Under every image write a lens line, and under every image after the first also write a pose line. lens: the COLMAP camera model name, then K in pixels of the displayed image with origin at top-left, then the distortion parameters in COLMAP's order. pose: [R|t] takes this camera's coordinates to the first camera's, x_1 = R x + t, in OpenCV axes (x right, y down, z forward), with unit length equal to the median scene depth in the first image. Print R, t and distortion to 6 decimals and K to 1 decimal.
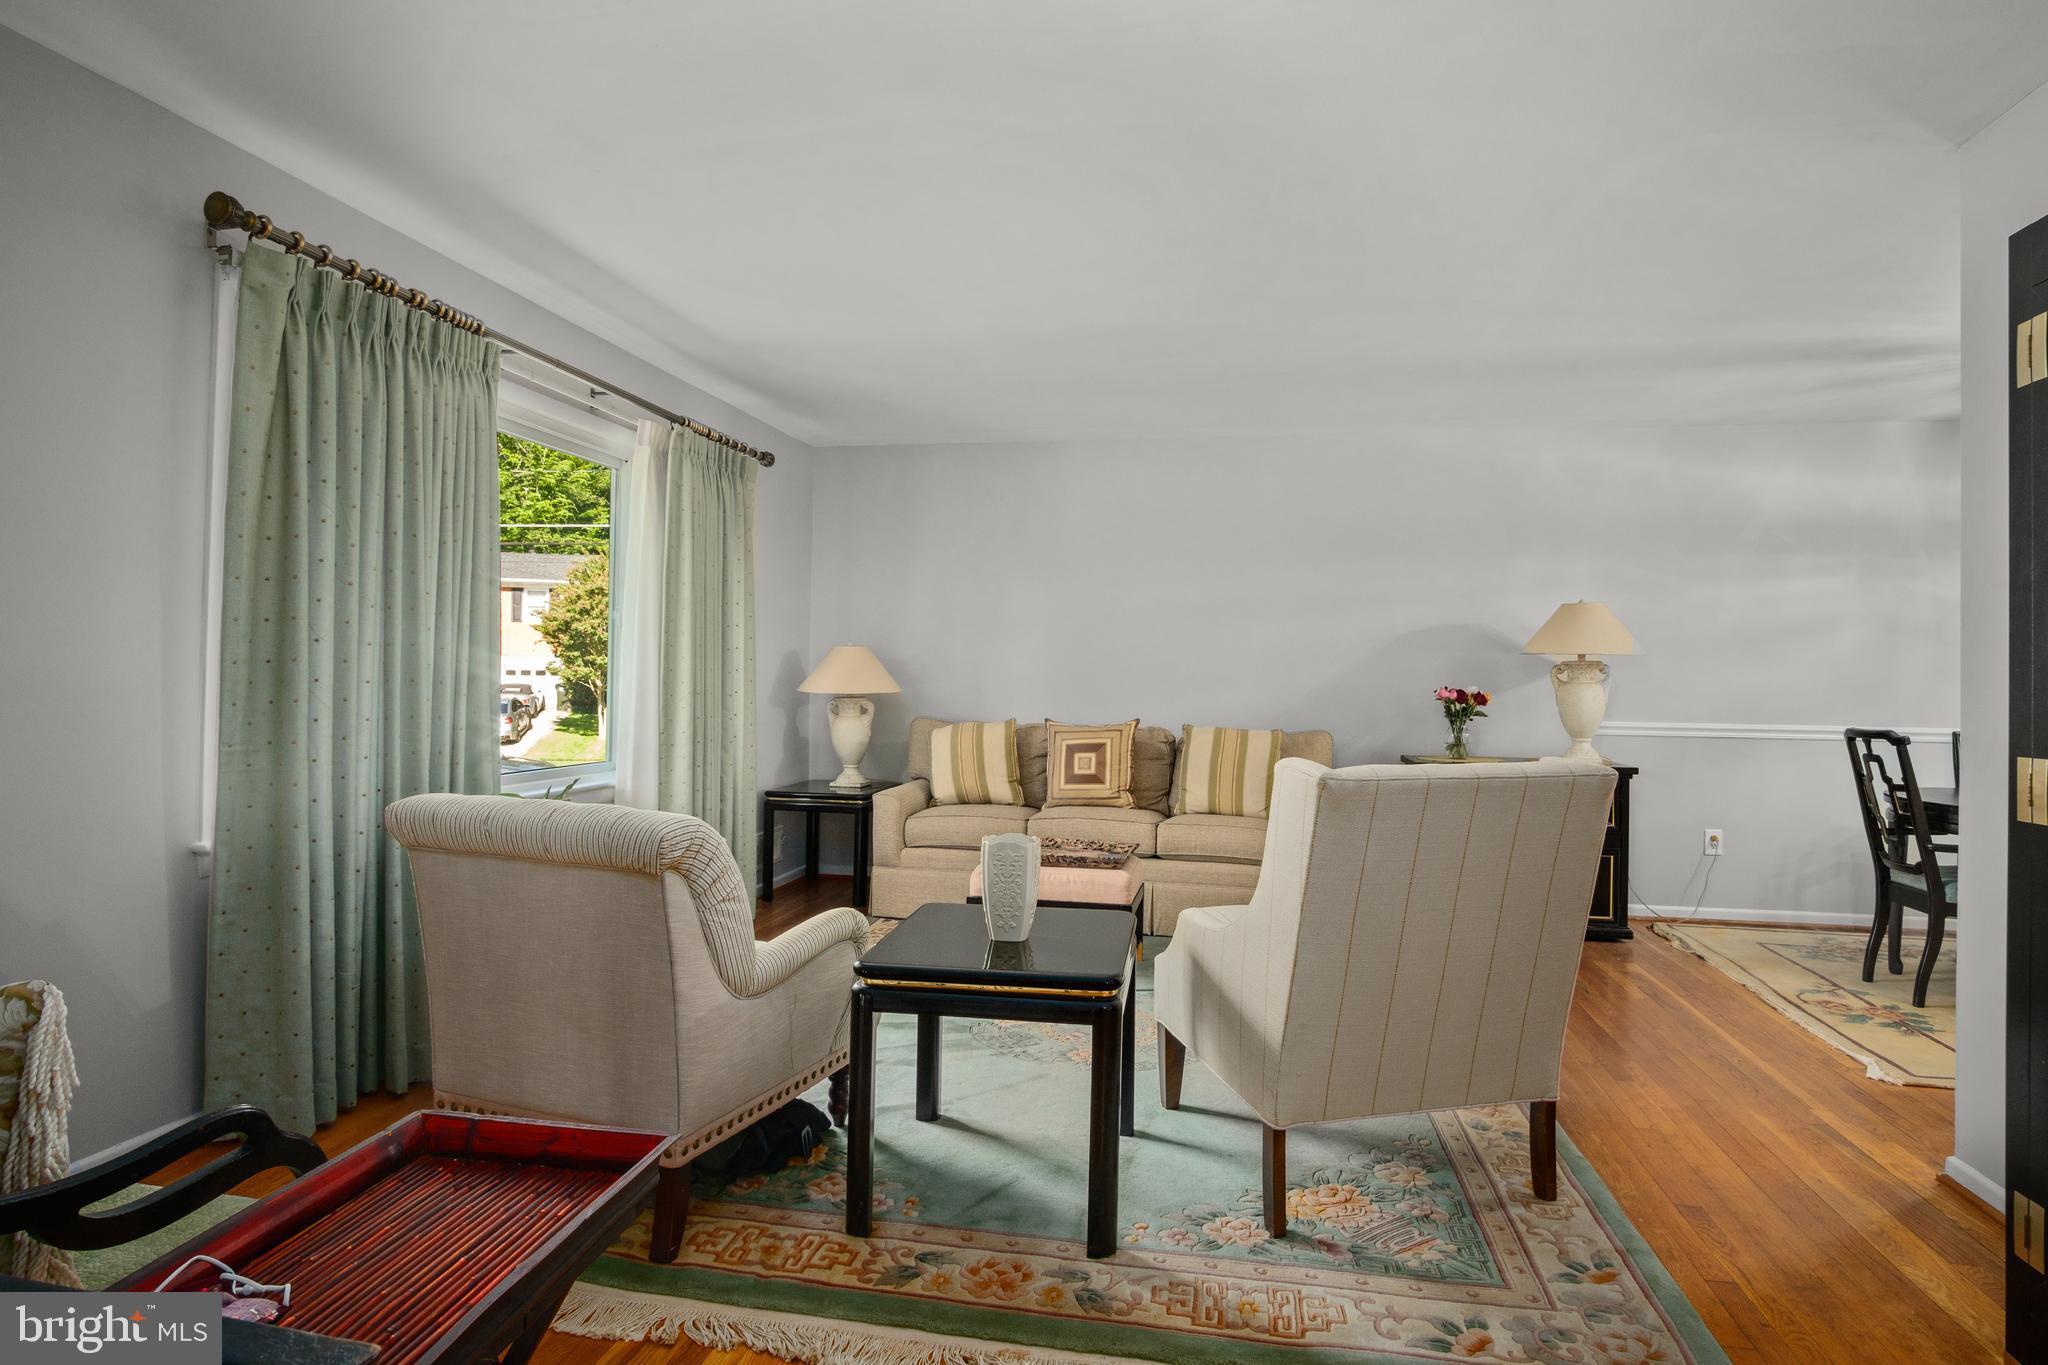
lens RADIAL K [[1106.2, 0, 1035.2], [0, 1106.2, 659.8], [0, 0, 1]] dist [-0.030503, 0.010794]
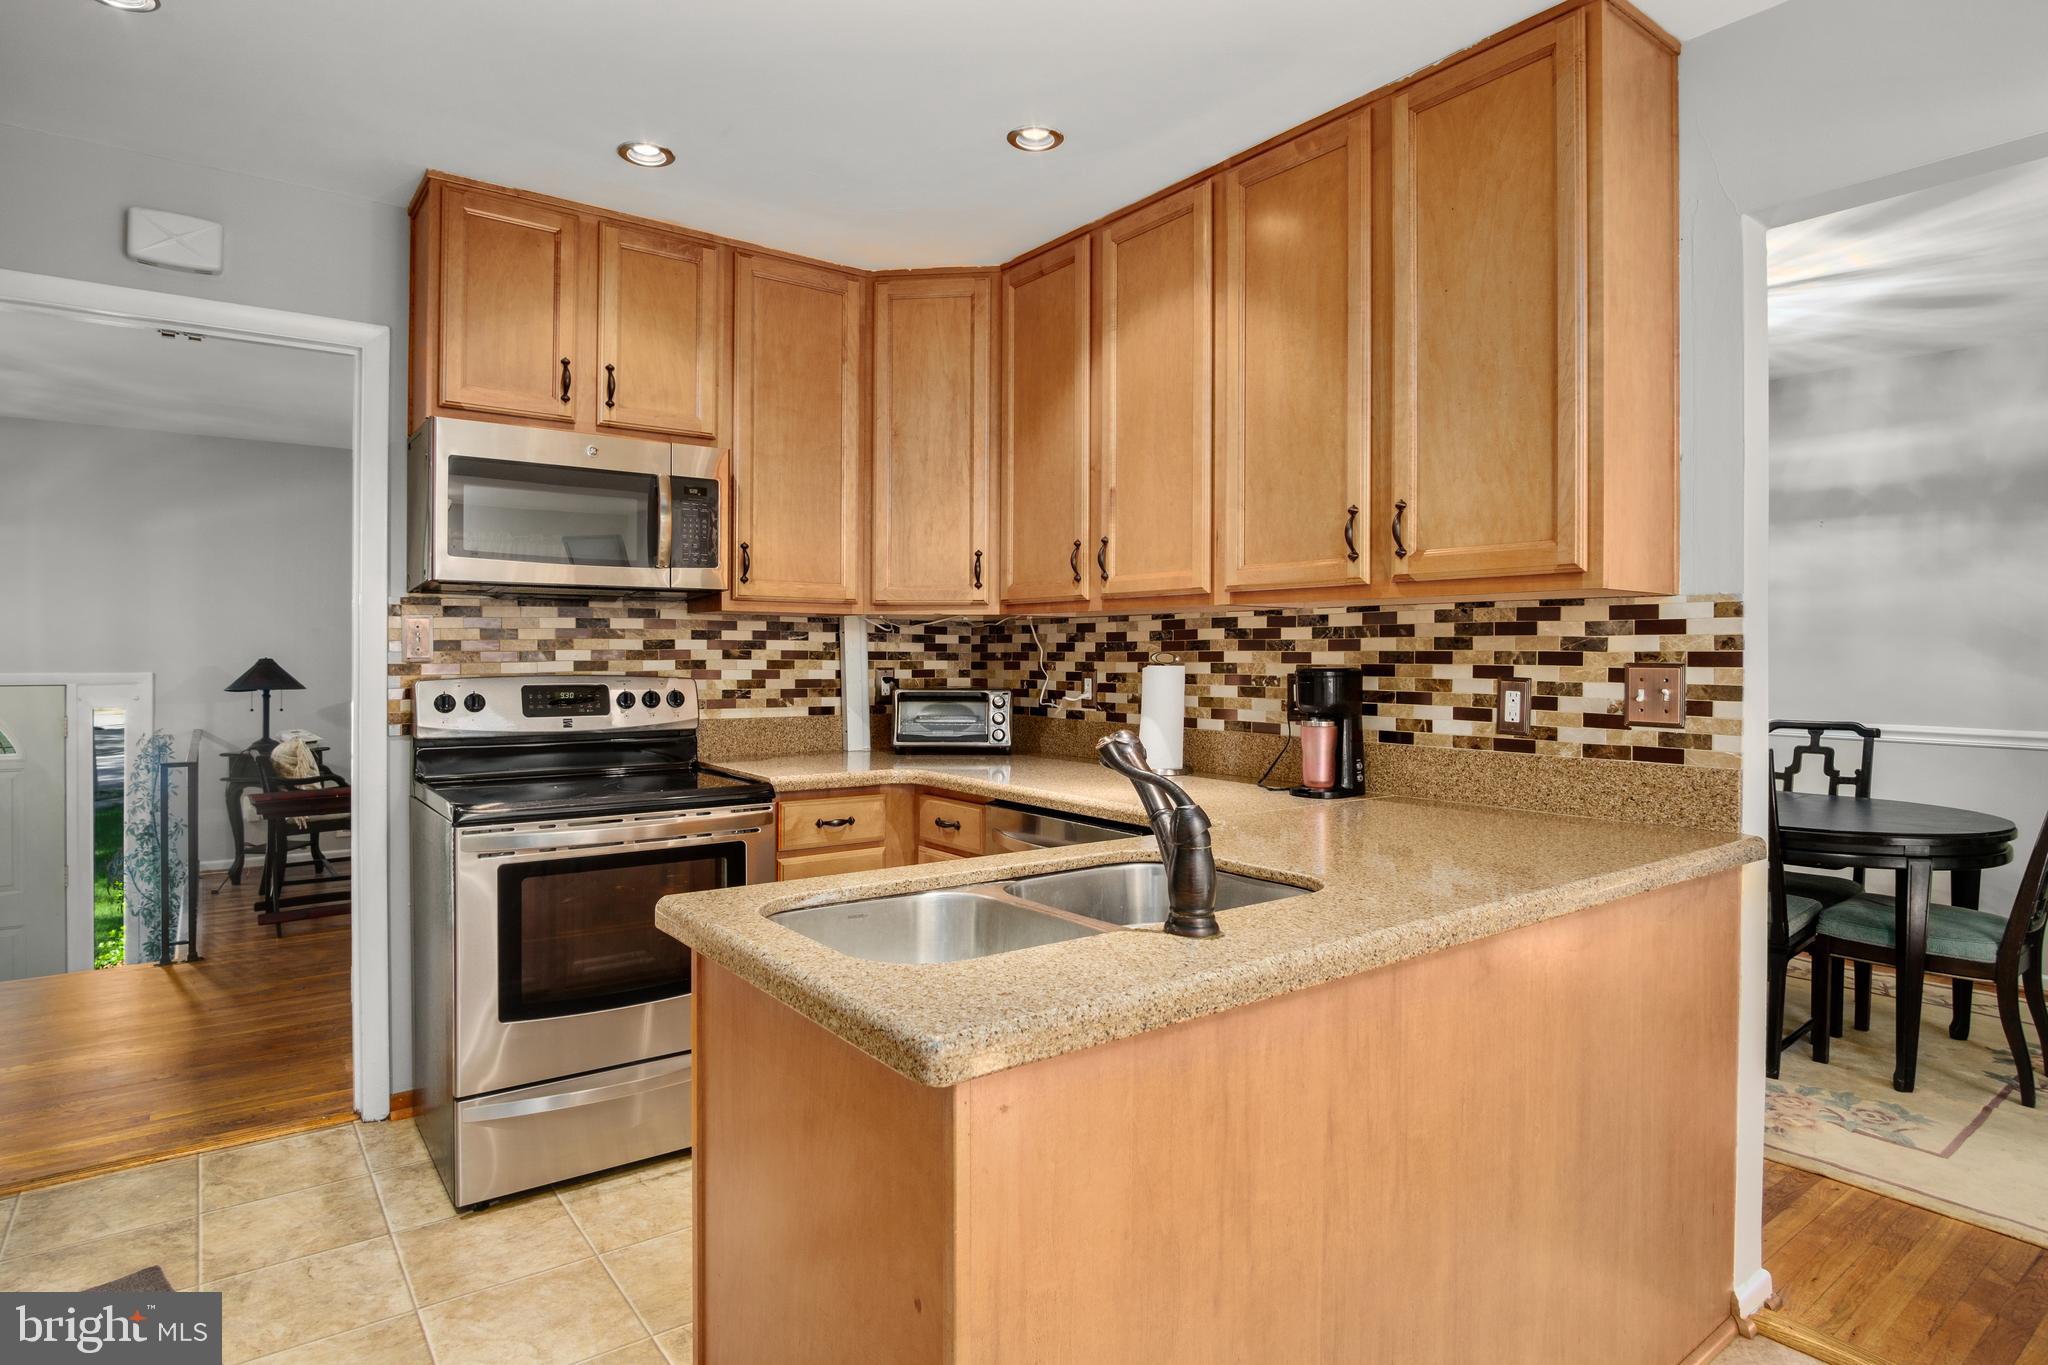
lens RADIAL K [[1106.2, 0, 1035.2], [0, 1106.2, 659.8], [0, 0, 1]] dist [-0.030503, 0.010794]
pose [[0.748692, -0.007606, -0.662874, 1.642681], [0.015201, 0.999868, 0.005697, -0.007674], [0.662743, -0.014341, 0.748709, -0.152342]]
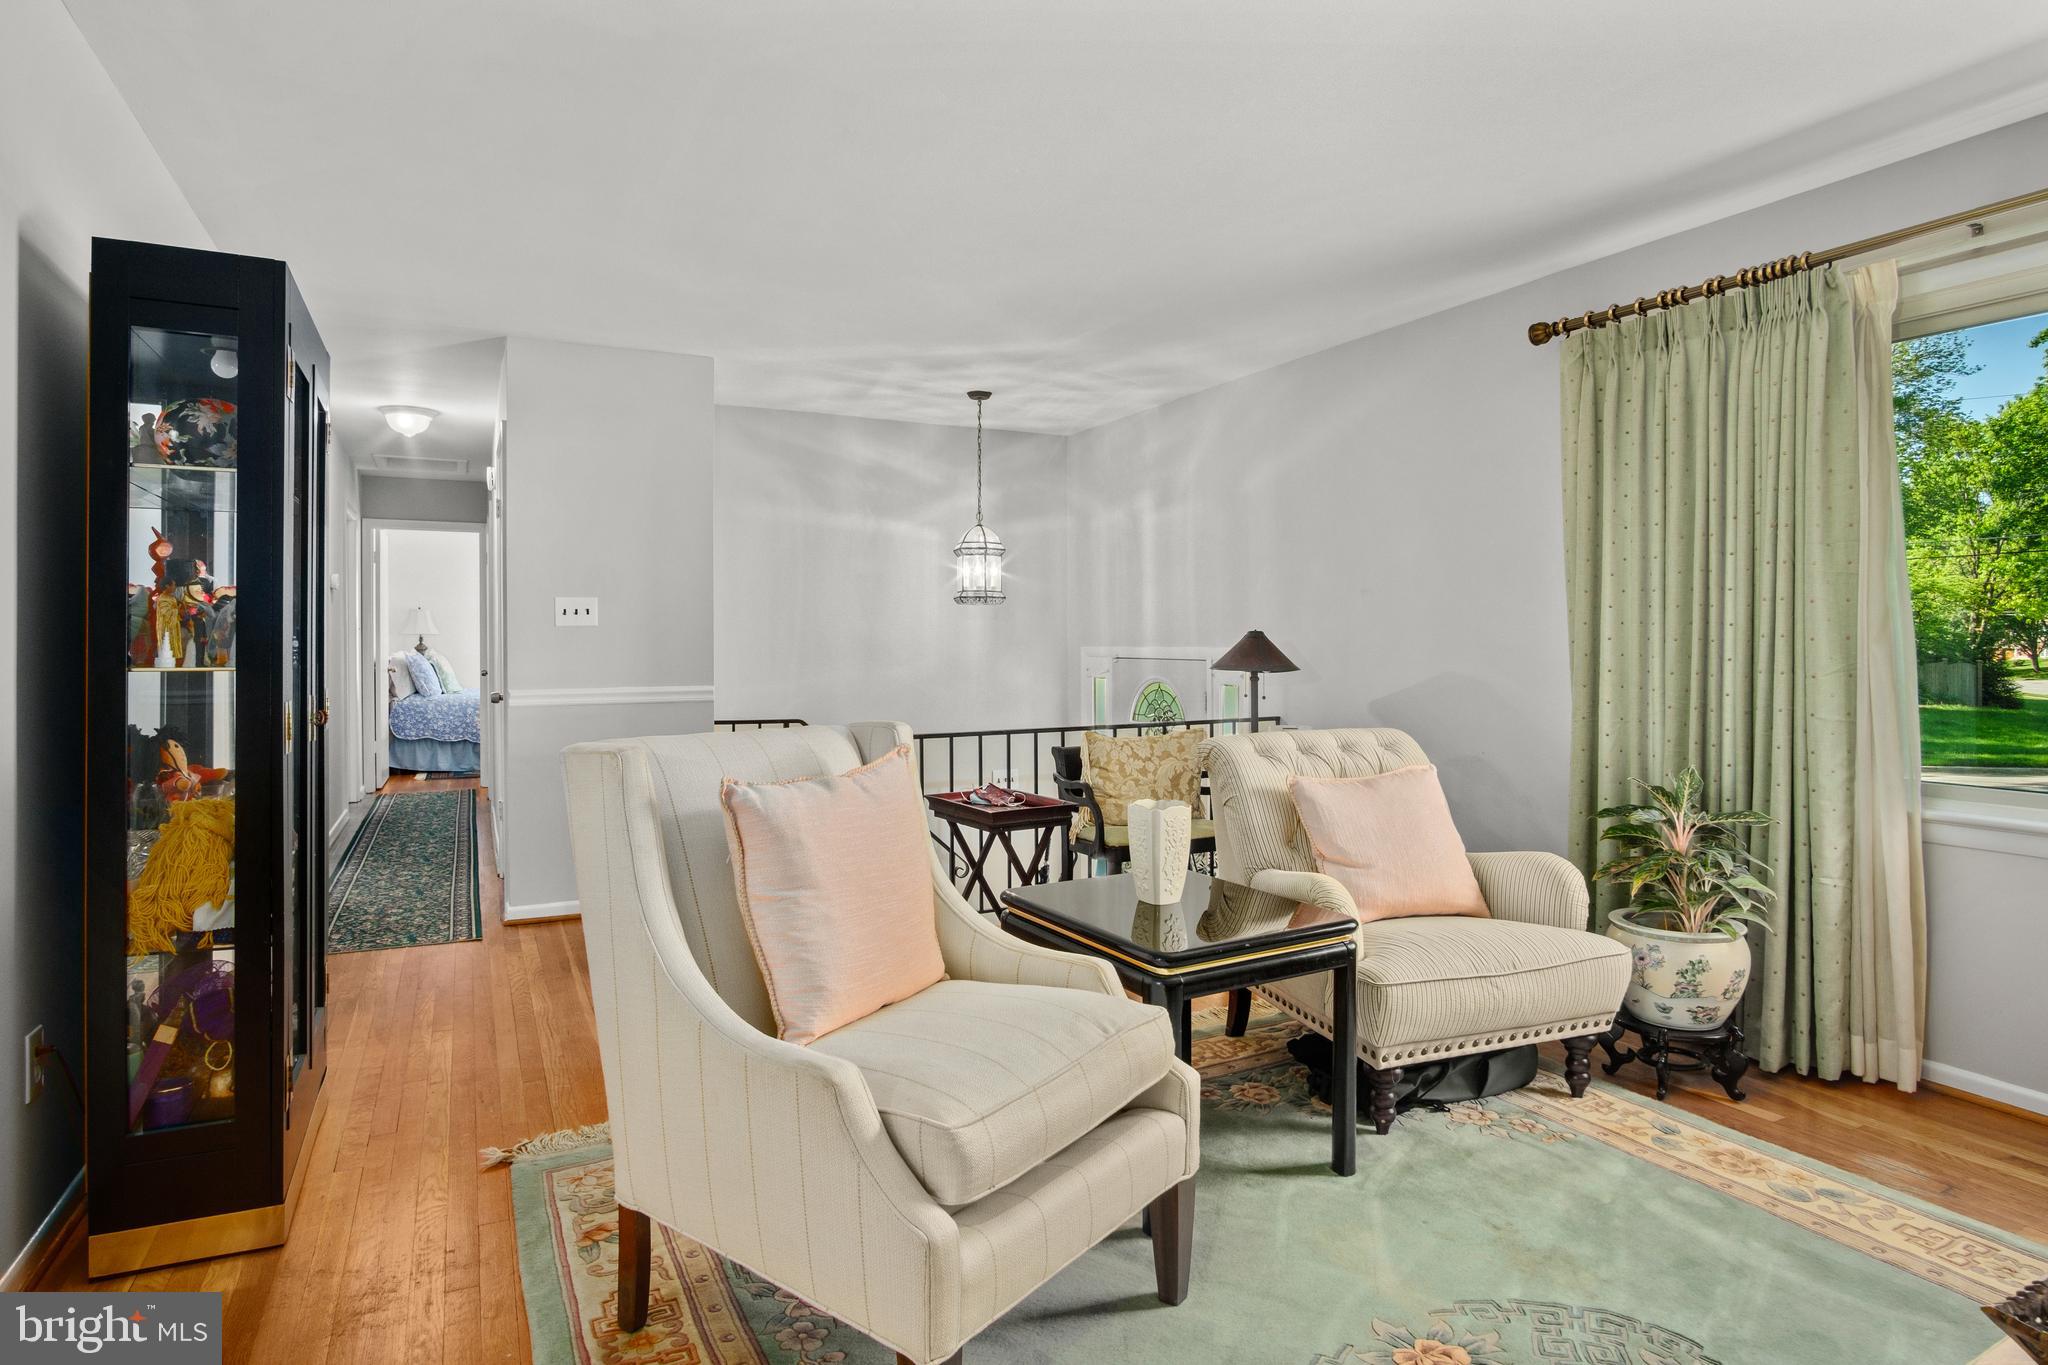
lens RADIAL K [[1124.4, 0, 1028.1], [0, 1124.4, 645.7], [0, 0, 1]] dist [-0.021060, 0.000347]
pose [[-0.790052, -0.011349, -0.612934, 0.564253], [-0.002191, 0.999875, -0.015690, 0.025198], [0.613035, -0.011053, -0.789978, 1.361841]]
